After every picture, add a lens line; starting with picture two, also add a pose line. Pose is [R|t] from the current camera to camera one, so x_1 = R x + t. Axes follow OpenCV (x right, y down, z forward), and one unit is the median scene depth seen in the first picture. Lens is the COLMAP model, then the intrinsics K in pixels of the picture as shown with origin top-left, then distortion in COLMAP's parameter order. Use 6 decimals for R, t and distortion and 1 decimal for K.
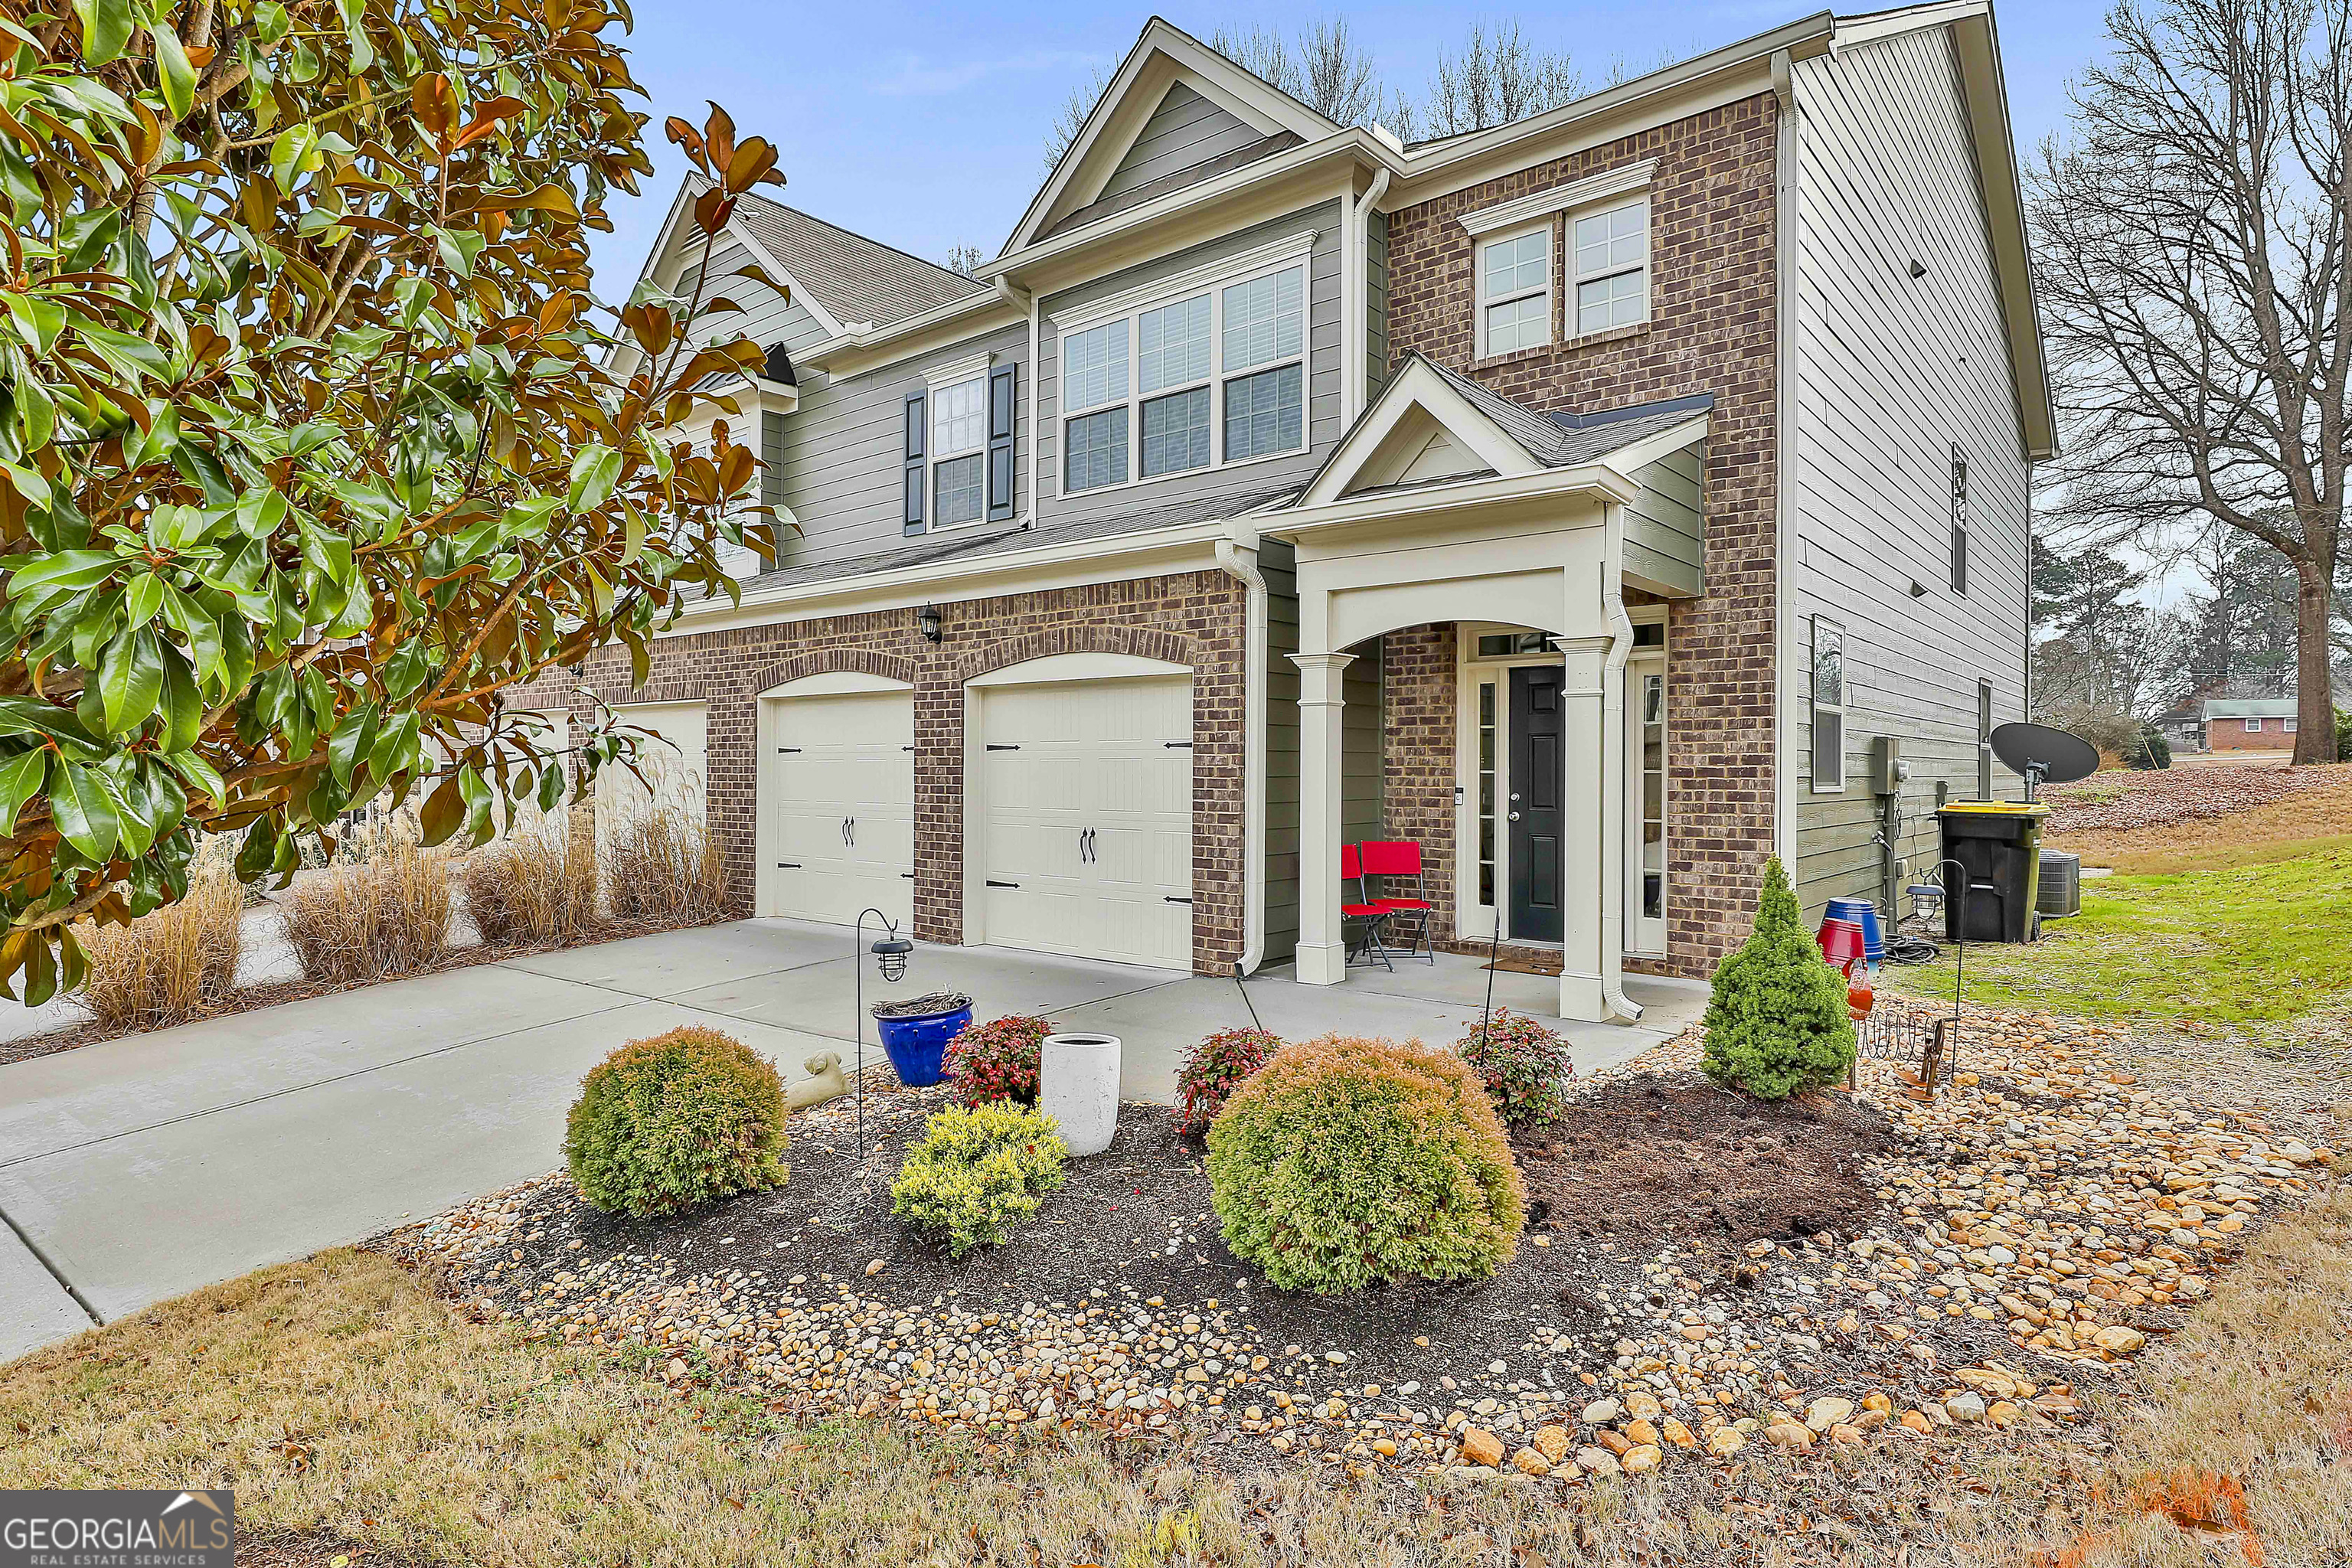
lens RADIAL K [[1189.5, 0, 1184.5], [0, 1189.5, 760.6], [0, 0, 1]] dist [-0.010928, 0.002121]
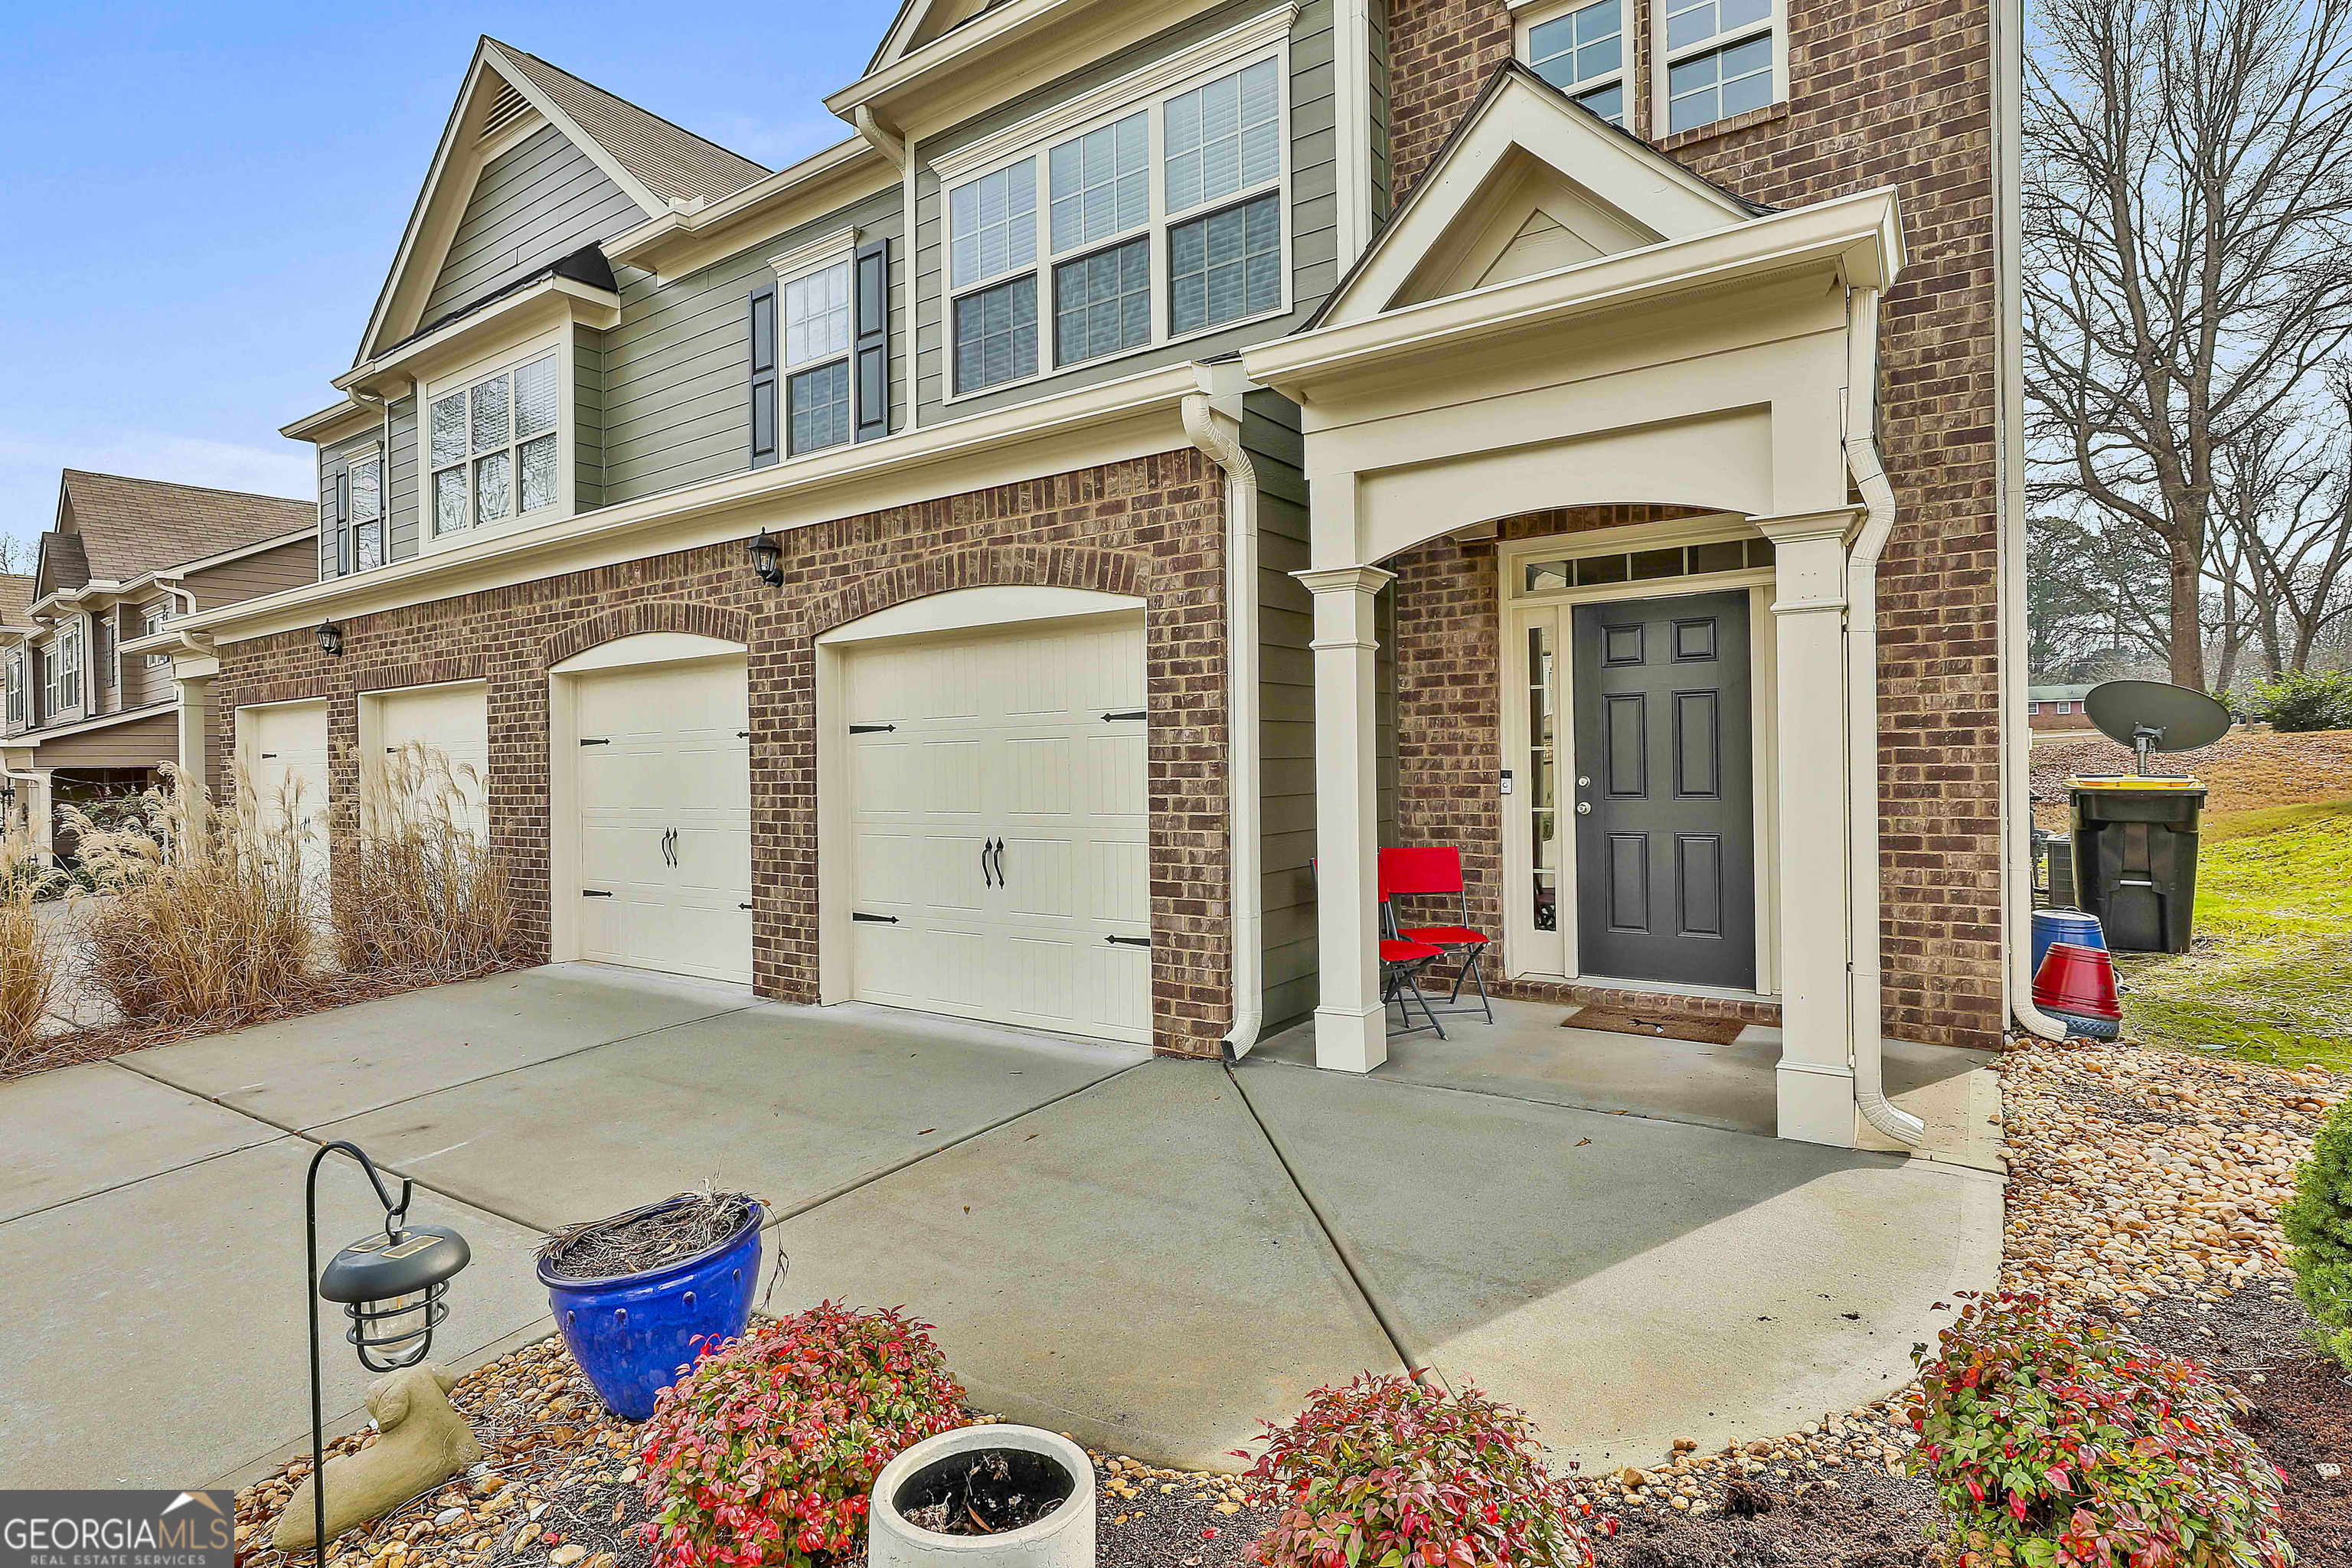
lens RADIAL K [[1114.1, 0, 1183.5], [0, 1114.1, 757.0], [0, 0, 1]] dist [-0.007646, 0.002683]
pose [[0.995844, -0.018922, 0.089090, -0.026739], [0.018951, 0.999820, 0.000512, 0.010184], [-0.089084, 0.001178, 0.996023, 0.333662]]
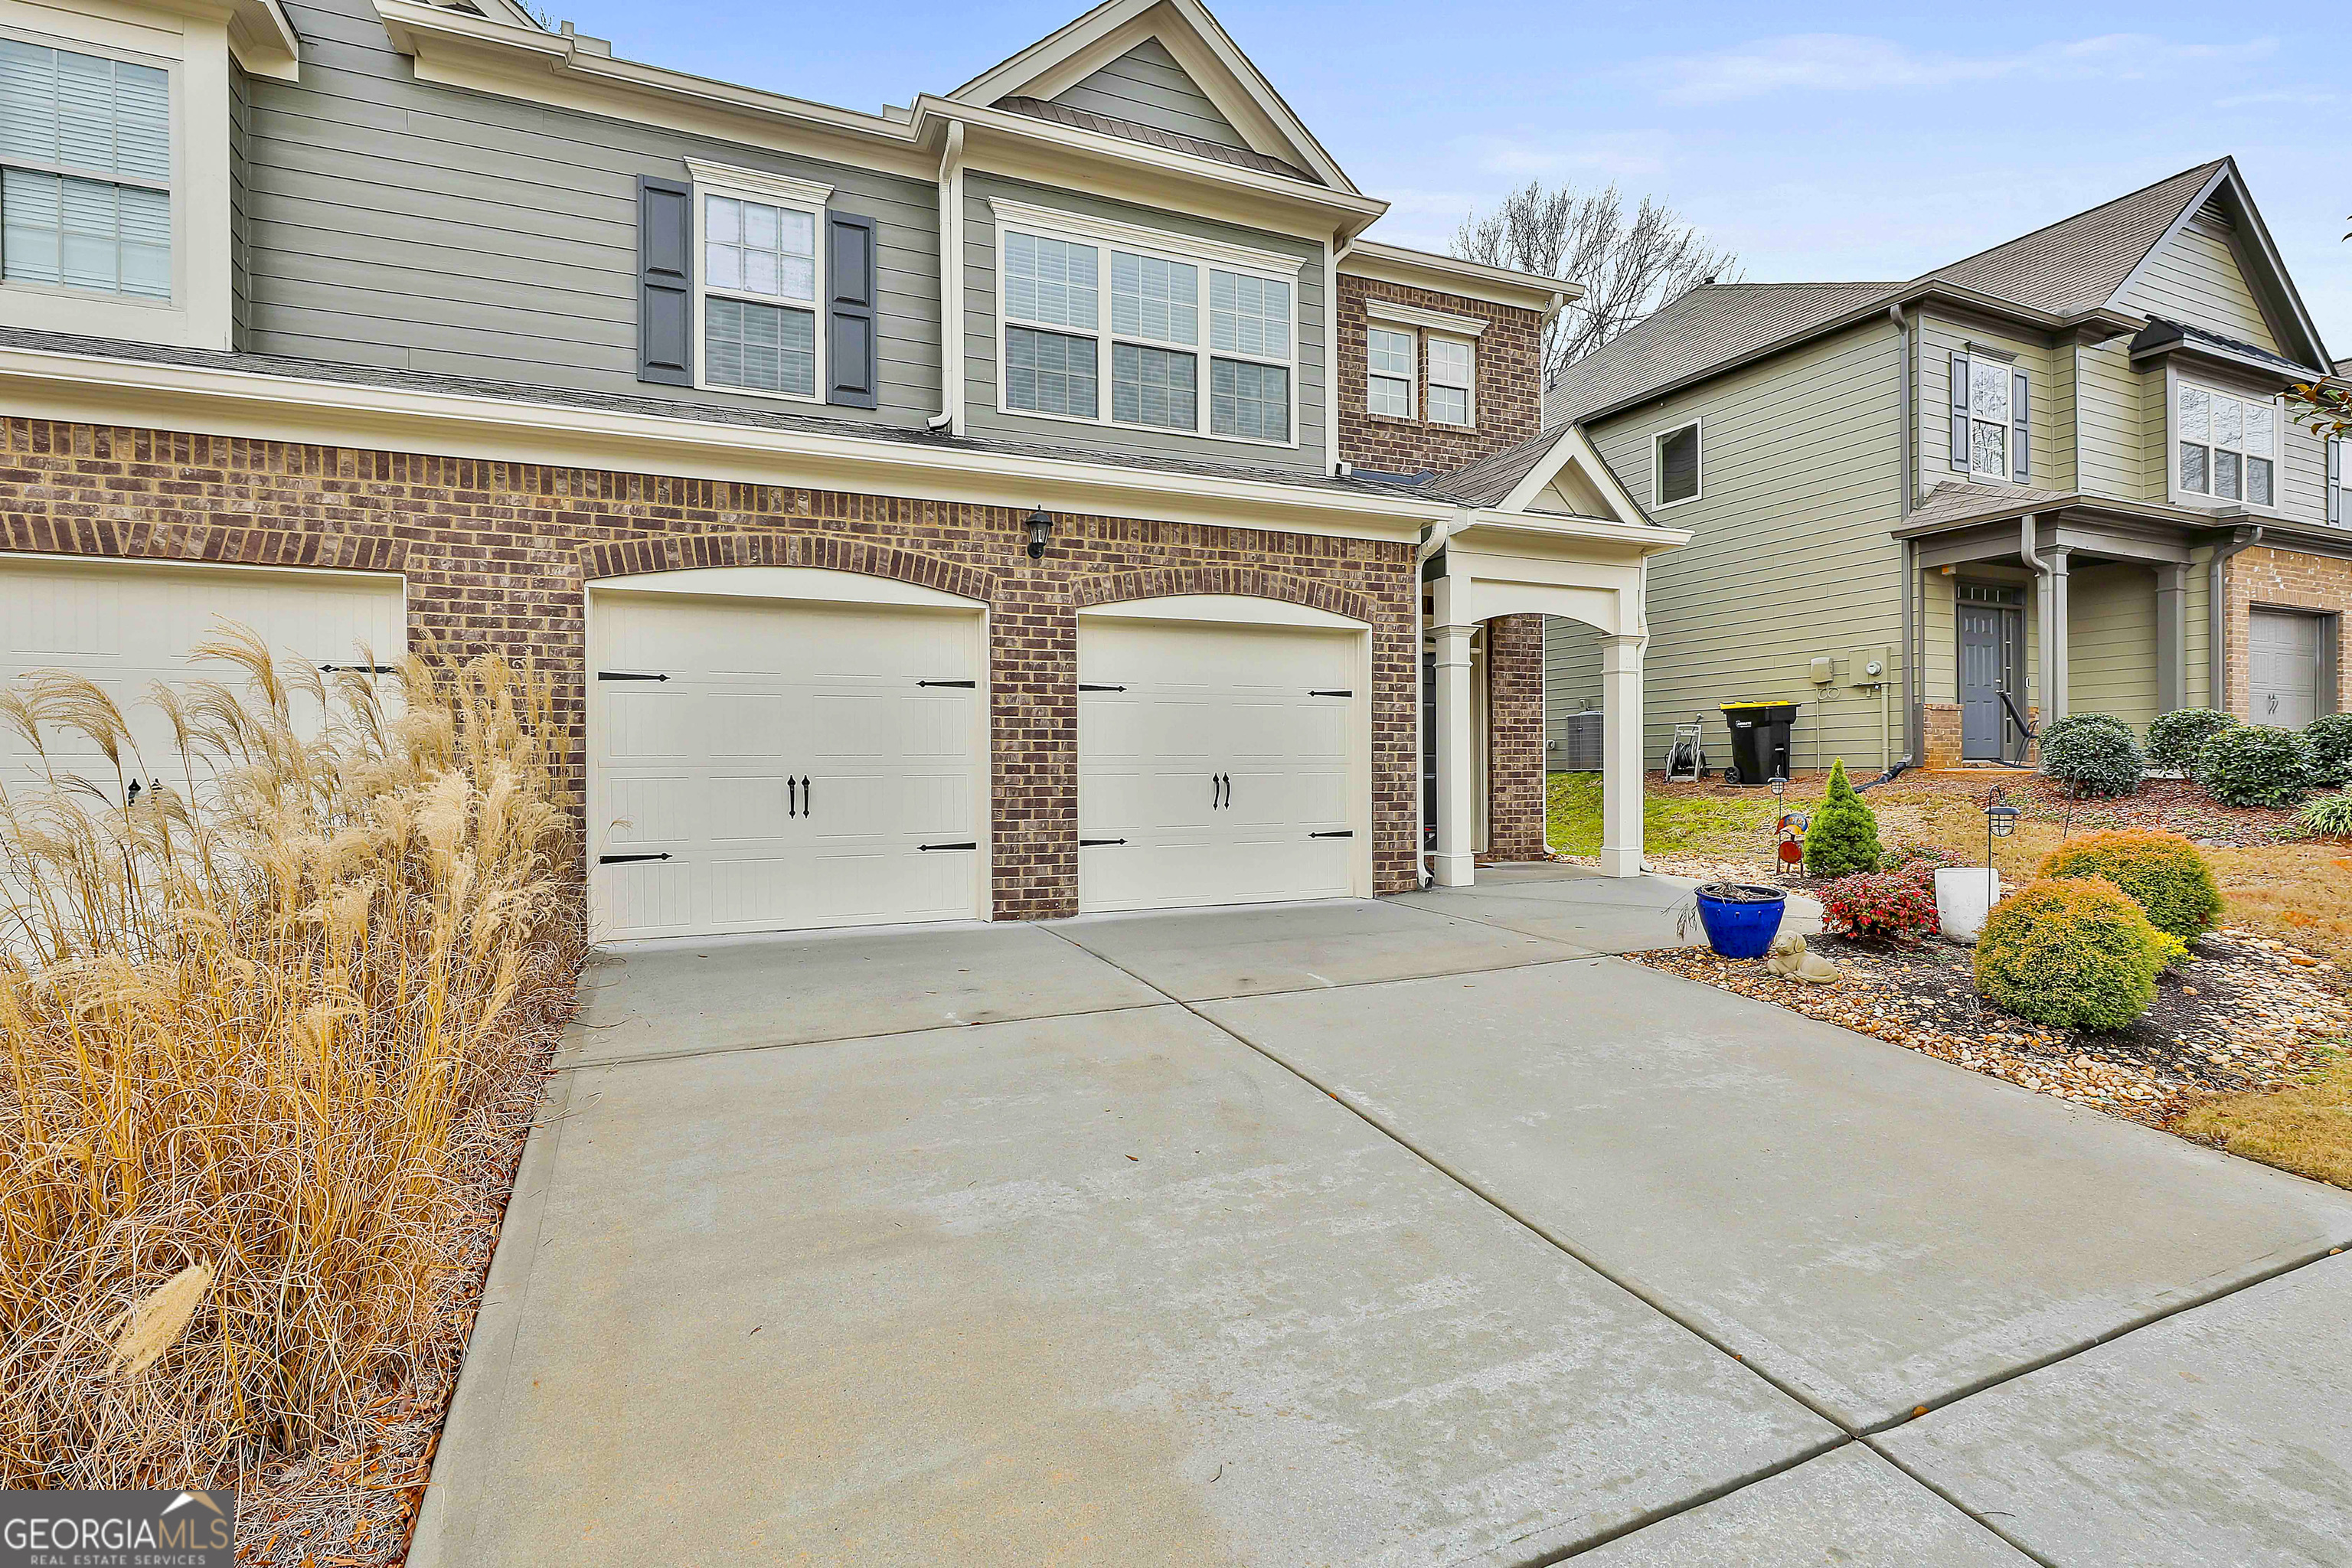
lens RADIAL K [[1114.1, 0, 1131.4], [0, 1114.1, 766.7], [0, 0, 1]] dist [-0.007646, 0.002683]
pose [[0.490199, 0.000570, 0.871610, -0.930841], [0.001199, 0.999998, -0.001328, 0.052477], [-0.871610, 0.001696, 0.490198, 0.615803]]
